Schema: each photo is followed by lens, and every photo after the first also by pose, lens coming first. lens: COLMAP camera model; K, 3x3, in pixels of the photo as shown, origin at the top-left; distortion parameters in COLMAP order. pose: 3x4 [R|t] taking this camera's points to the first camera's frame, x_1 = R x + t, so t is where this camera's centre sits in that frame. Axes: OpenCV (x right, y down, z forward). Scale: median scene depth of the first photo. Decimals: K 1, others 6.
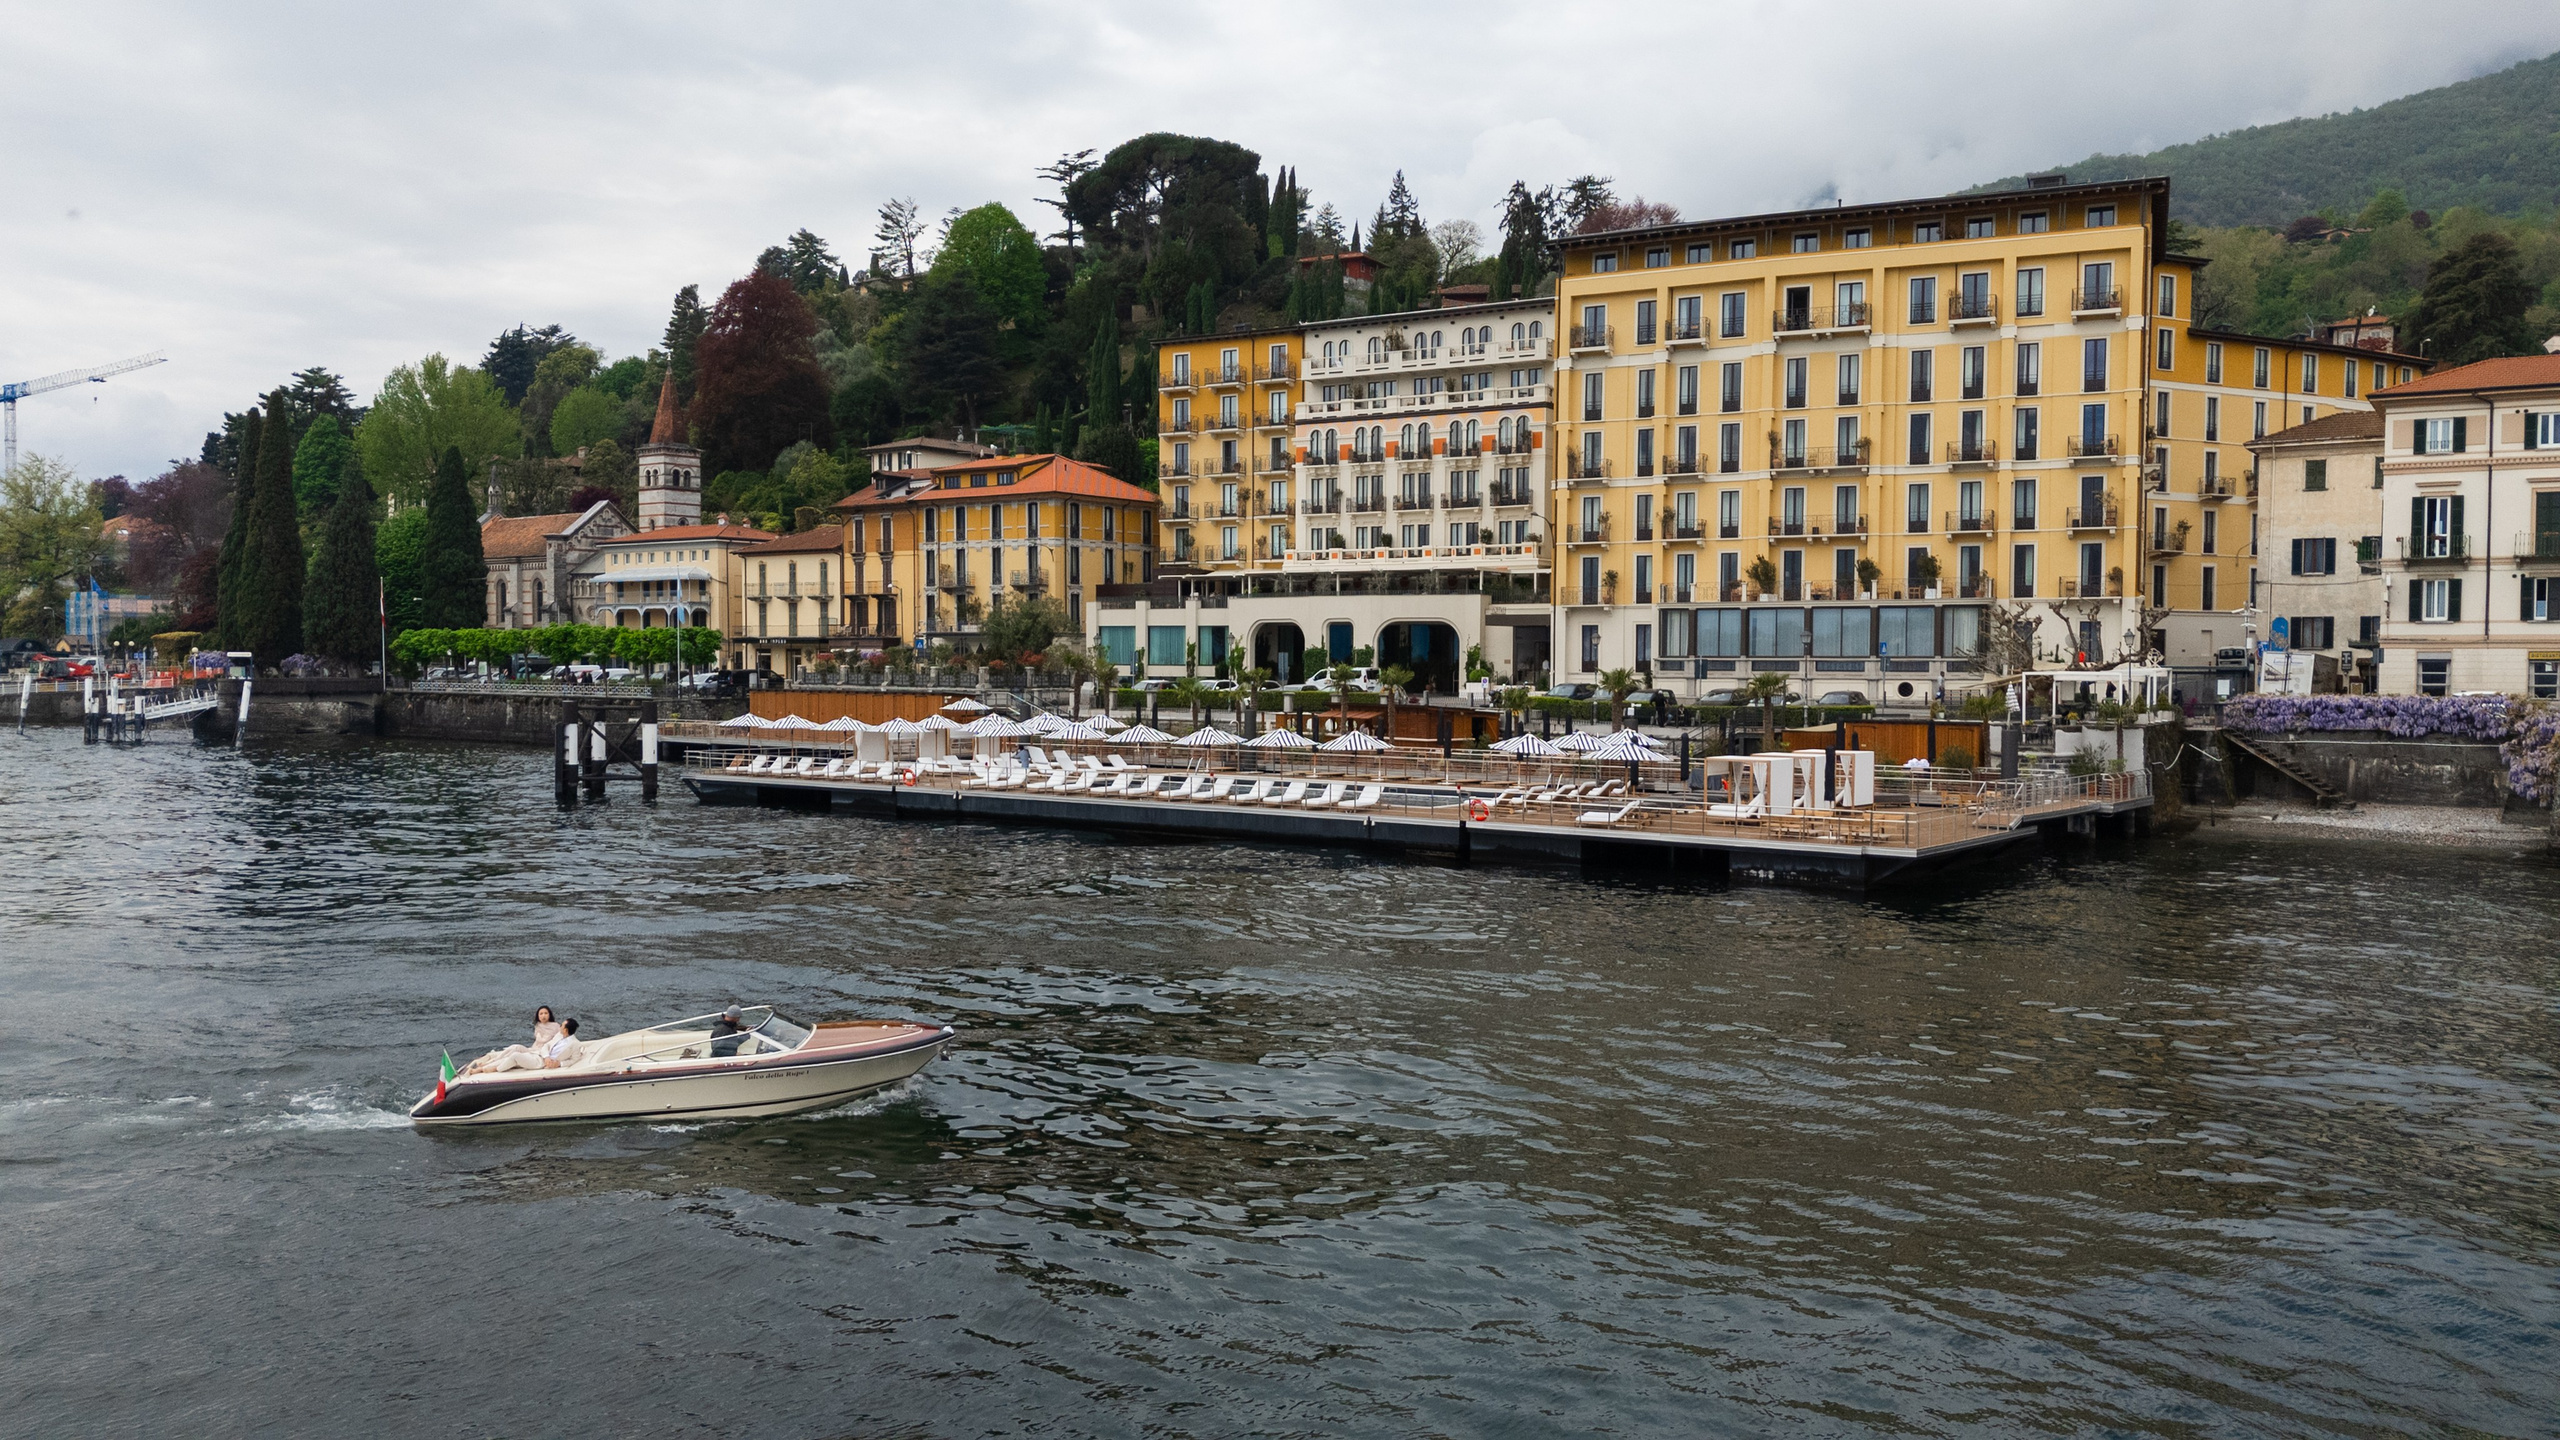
lens RADIAL K [[1922.9, 0, 1280.0], [0, 1922.9, 720.0], [0, 0, 1]] dist [0.111453, -0.145468]
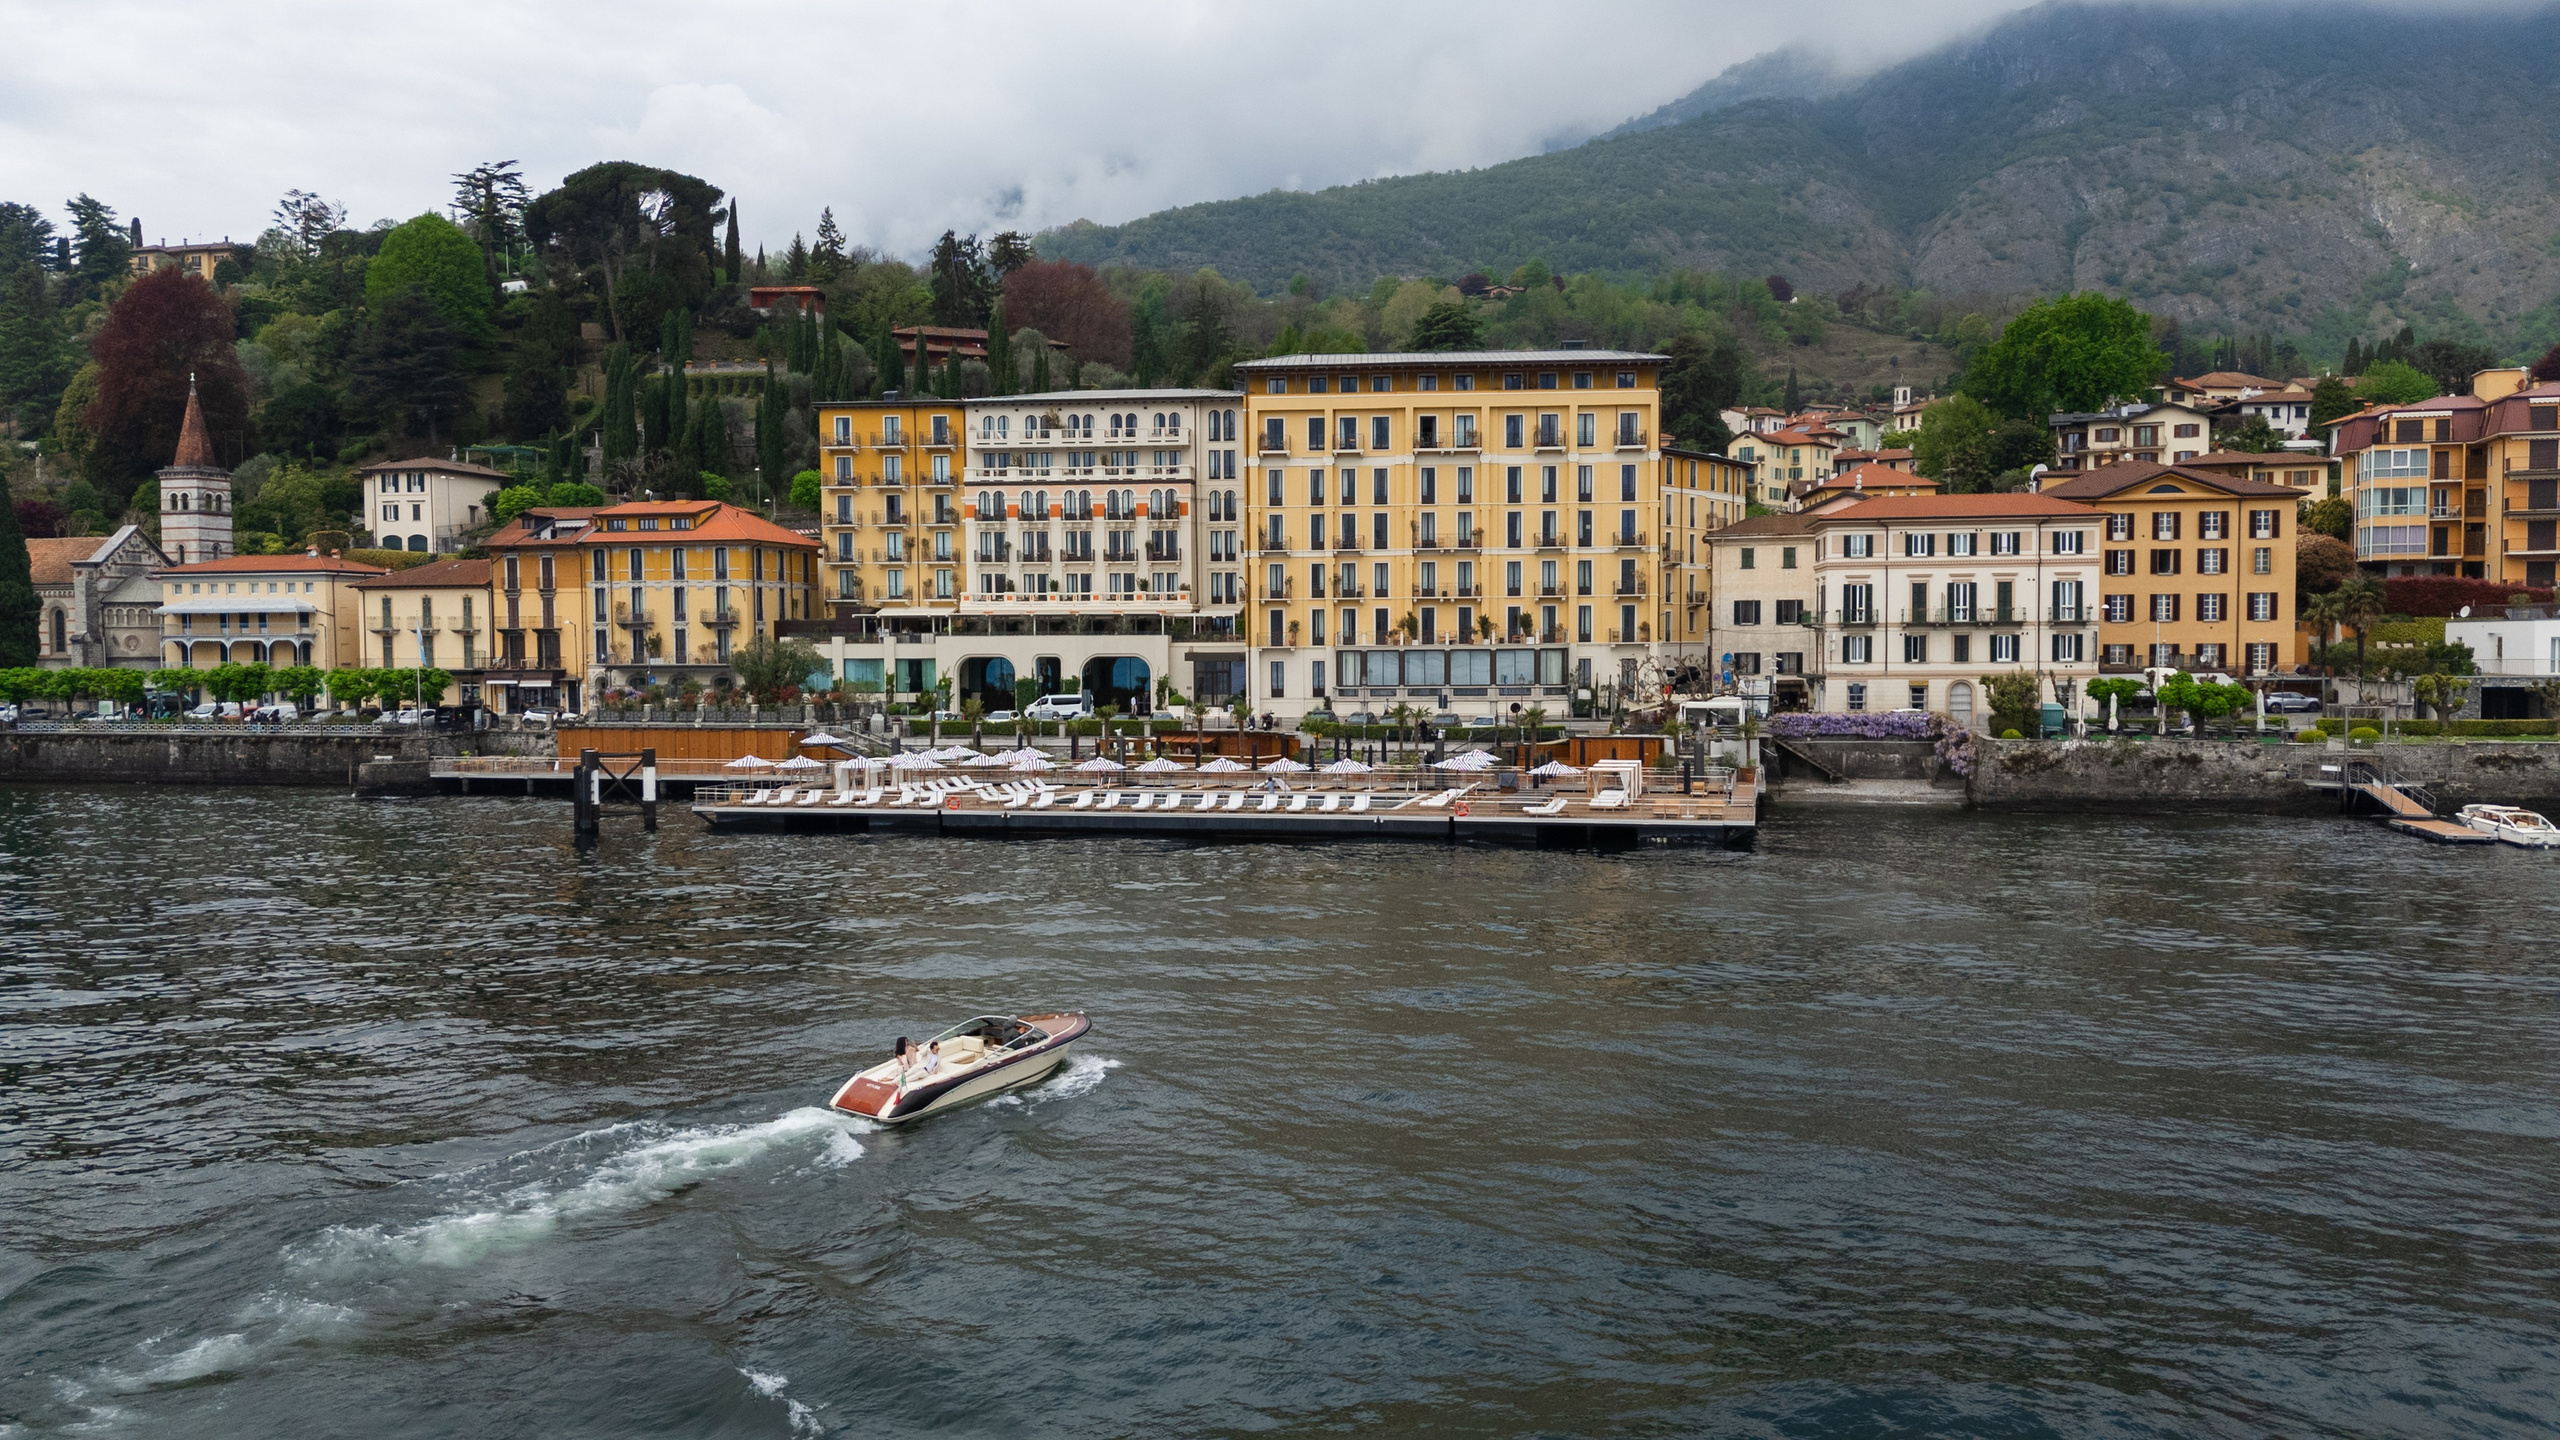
lens RADIAL K [[1922.9, 0, 1280.0], [0, 1922.9, 720.0], [0, 0, 1]] dist [0.111453, -0.145468]
pose [[0.917283, -0.027130, 0.397310, -0.308769], [0.023519, 0.999626, 0.013959, -0.023958], [-0.397540, -0.003460, 0.917578, -0.171249]]
